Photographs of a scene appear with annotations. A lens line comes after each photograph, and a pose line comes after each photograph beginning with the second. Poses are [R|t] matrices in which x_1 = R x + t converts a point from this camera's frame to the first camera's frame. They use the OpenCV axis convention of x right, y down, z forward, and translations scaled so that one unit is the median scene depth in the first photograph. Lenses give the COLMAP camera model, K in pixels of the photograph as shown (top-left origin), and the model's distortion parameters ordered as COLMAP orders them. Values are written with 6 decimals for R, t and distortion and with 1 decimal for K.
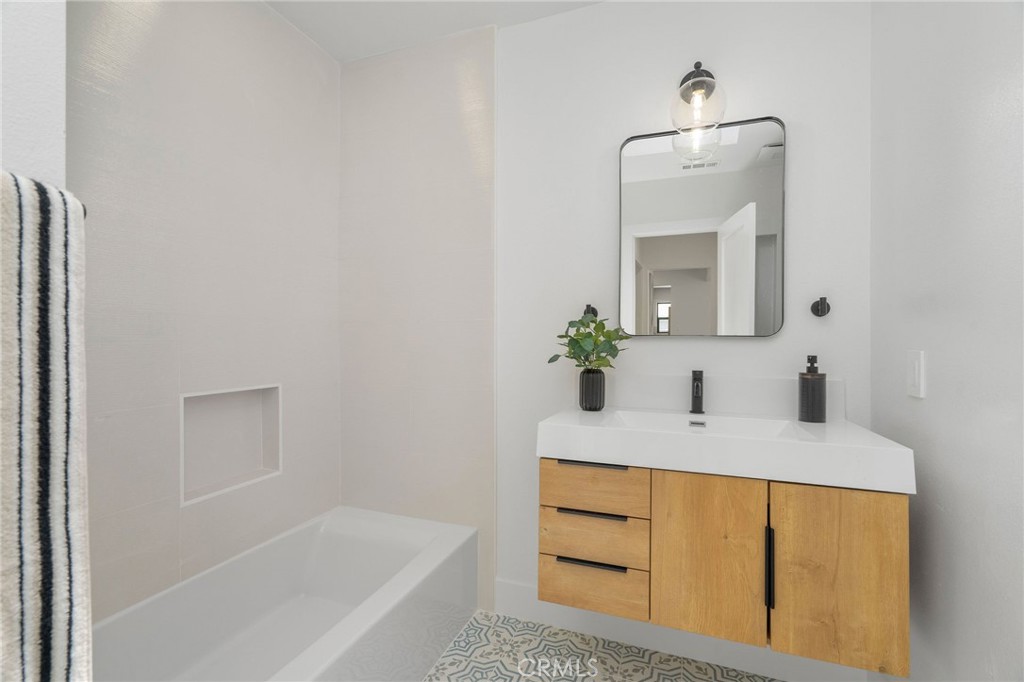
lens RADIAL K [[463.9, 0, 509.6], [0, 463.9, 340.4], [0, 0, 1]] dist [0.004060, 0.000581]
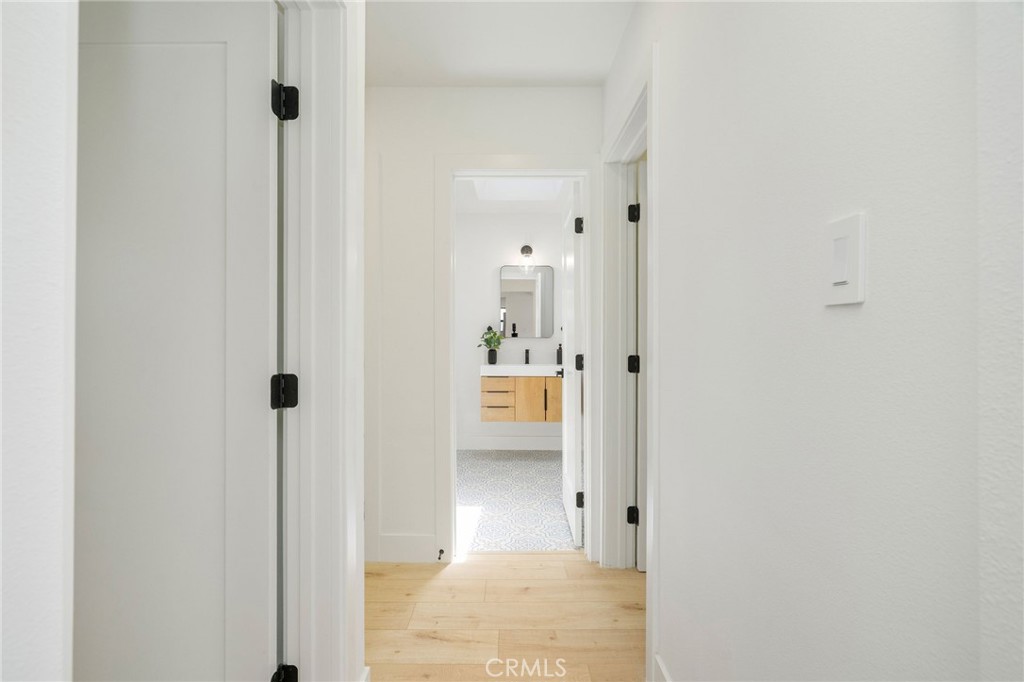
lens RADIAL K [[463.9, 0, 512.1], [0, 463.9, 338.9], [0, 0, 1]] dist [0.004060, 0.000581]
pose [[0.936576, -0.007045, 0.350393, -0.836389], [0.007030, 0.999974, 0.001315, -0.005871], [-0.350393, 0.001231, 0.936602, -2.014526]]
